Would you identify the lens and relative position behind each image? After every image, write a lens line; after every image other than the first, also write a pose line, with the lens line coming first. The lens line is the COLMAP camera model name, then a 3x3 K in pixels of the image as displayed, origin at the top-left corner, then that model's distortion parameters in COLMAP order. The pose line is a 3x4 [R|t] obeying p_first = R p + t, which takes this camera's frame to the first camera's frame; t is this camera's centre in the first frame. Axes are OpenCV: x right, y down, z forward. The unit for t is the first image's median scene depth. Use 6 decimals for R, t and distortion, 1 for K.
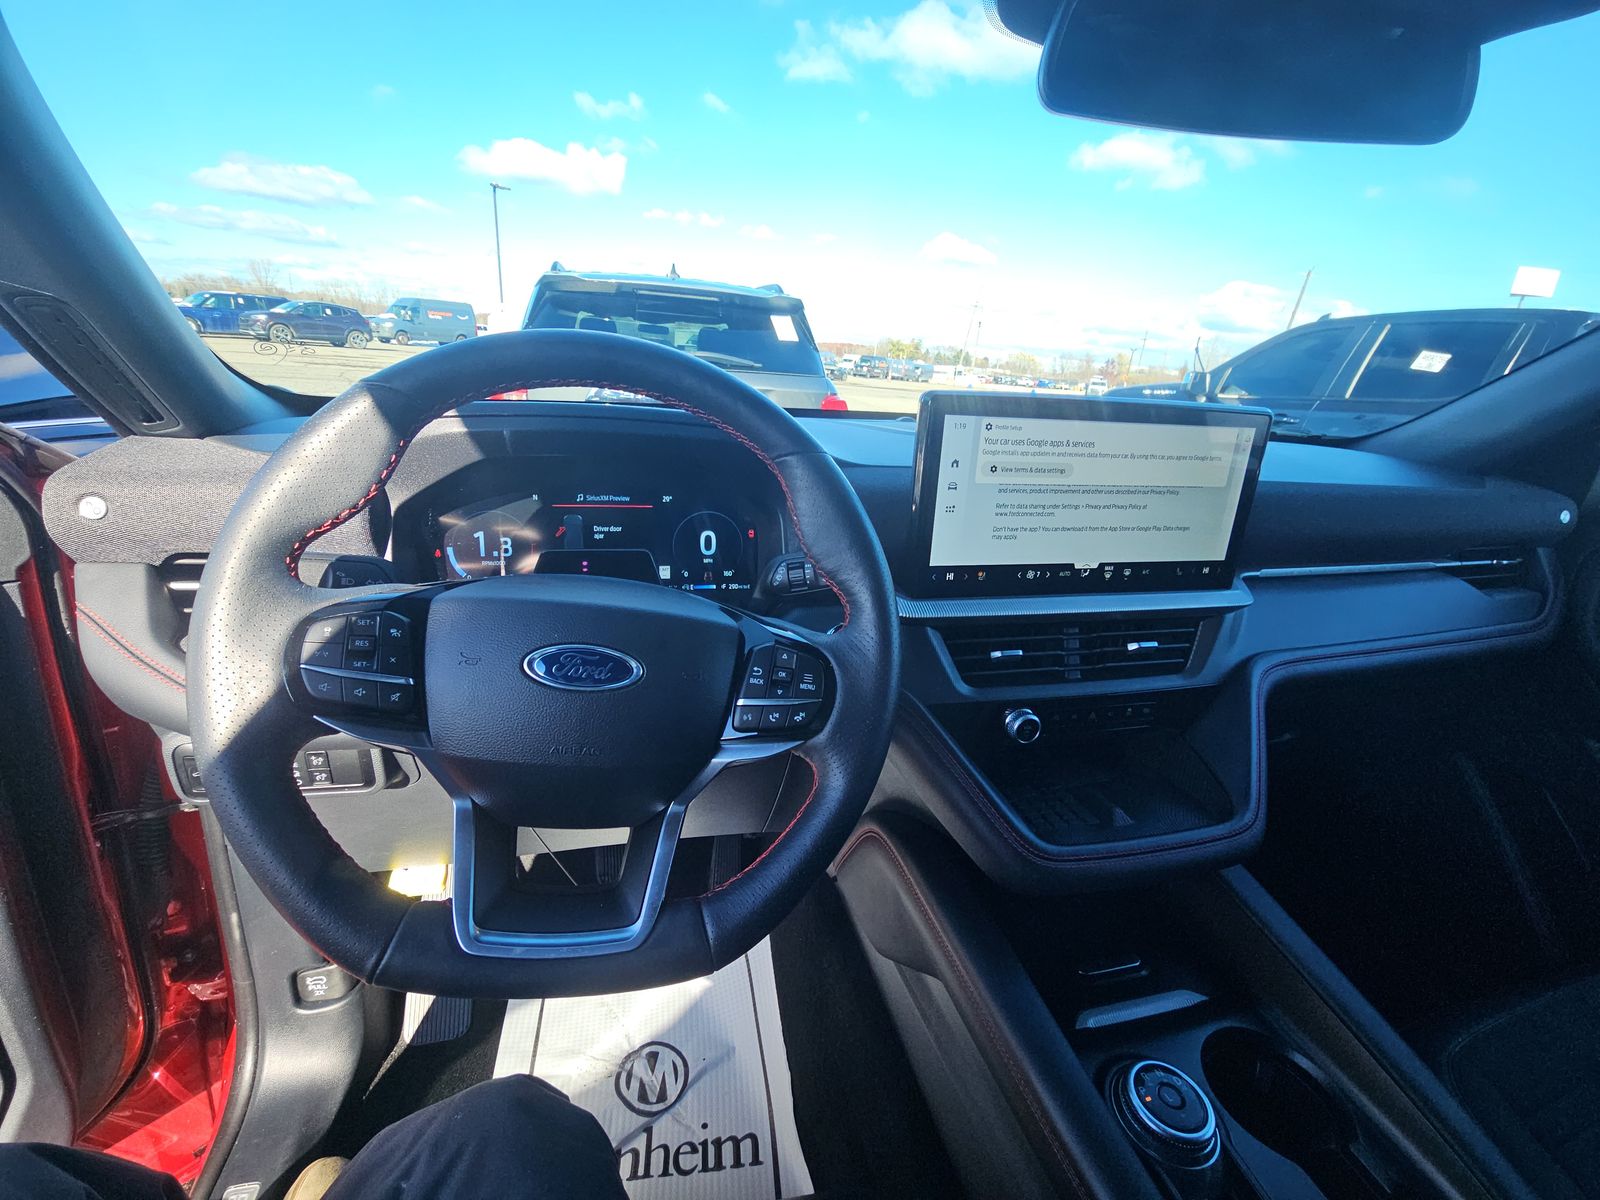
lens RADIAL K [[647.4, 0, 800.0], [0, 647.4, 600.0], [0, 0, 1]] dist [0.023469, -0.016176]
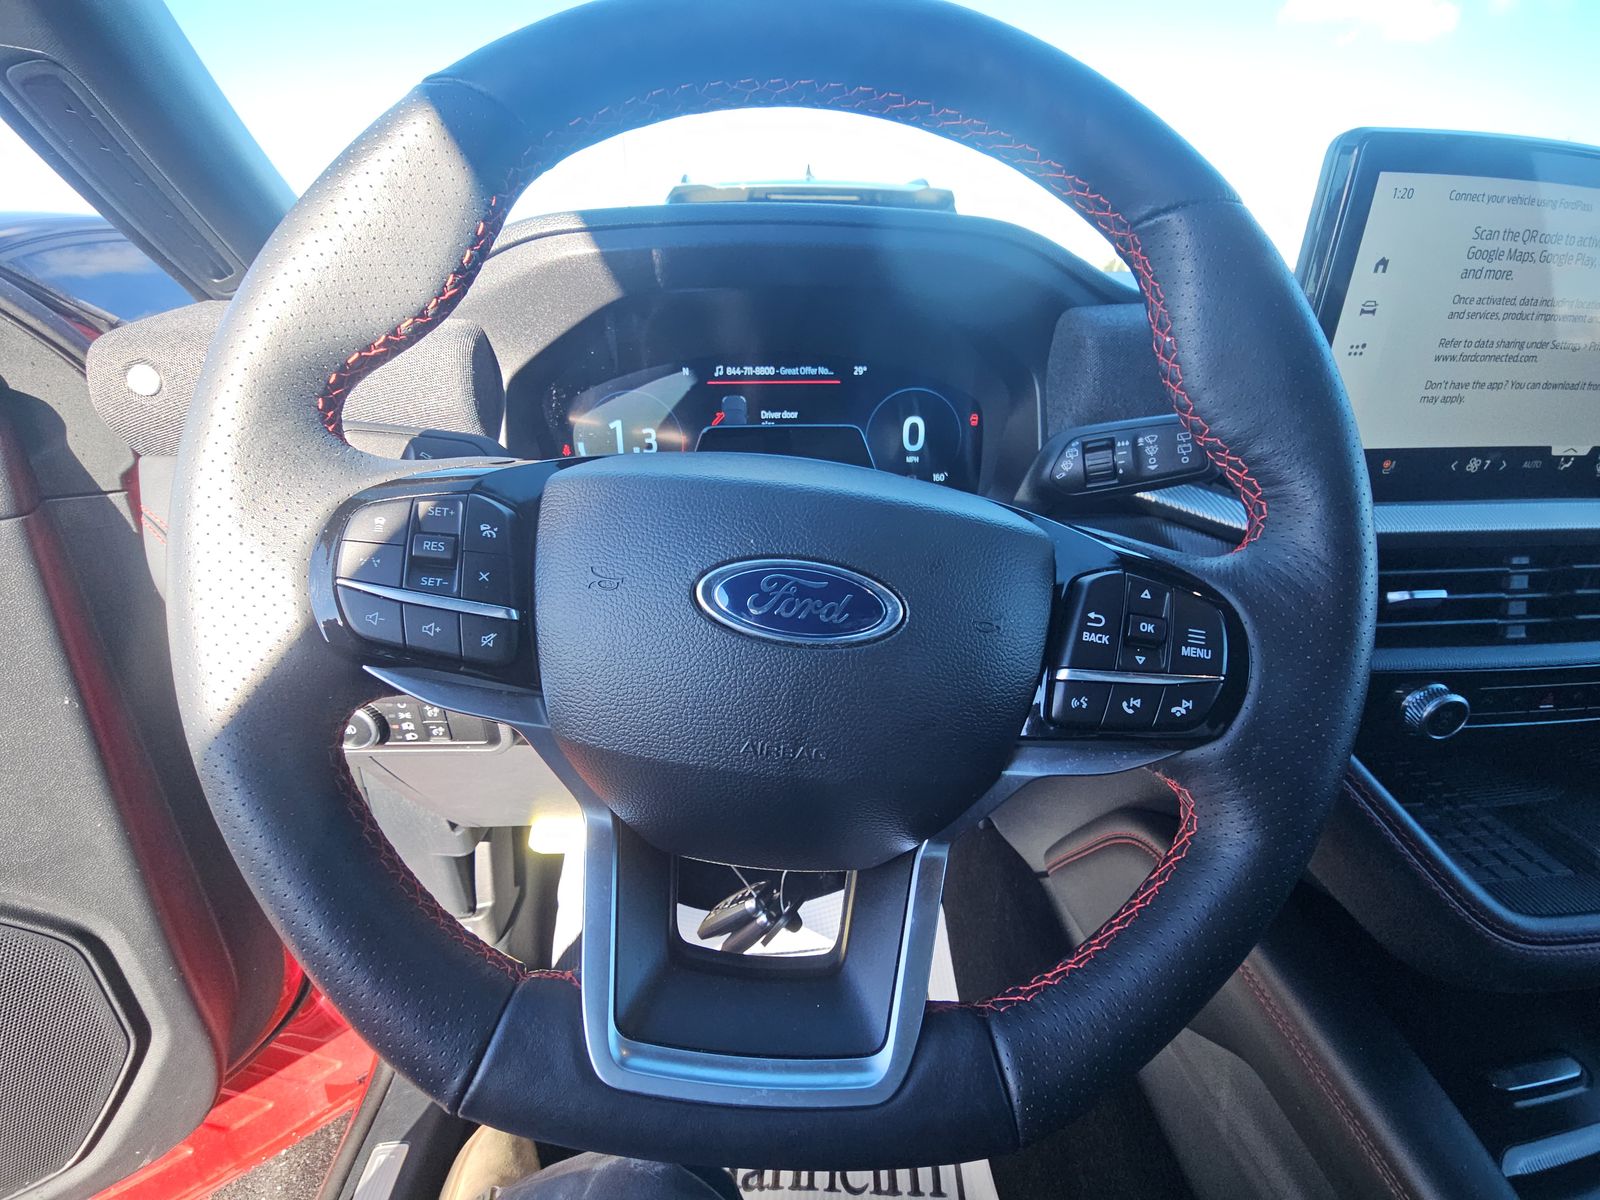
lens RADIAL K [[635.1, 0, 800.0], [0, 635.1, 600.0], [0, 0, 1]] dist [0.000354, 0.000329]
pose [[0.984708, 0.021339, -0.172901, -0.162091], [-0.006258, 0.996162, 0.087308, 0.039497], [0.174101, -0.084891, 0.981062, 0.317835]]
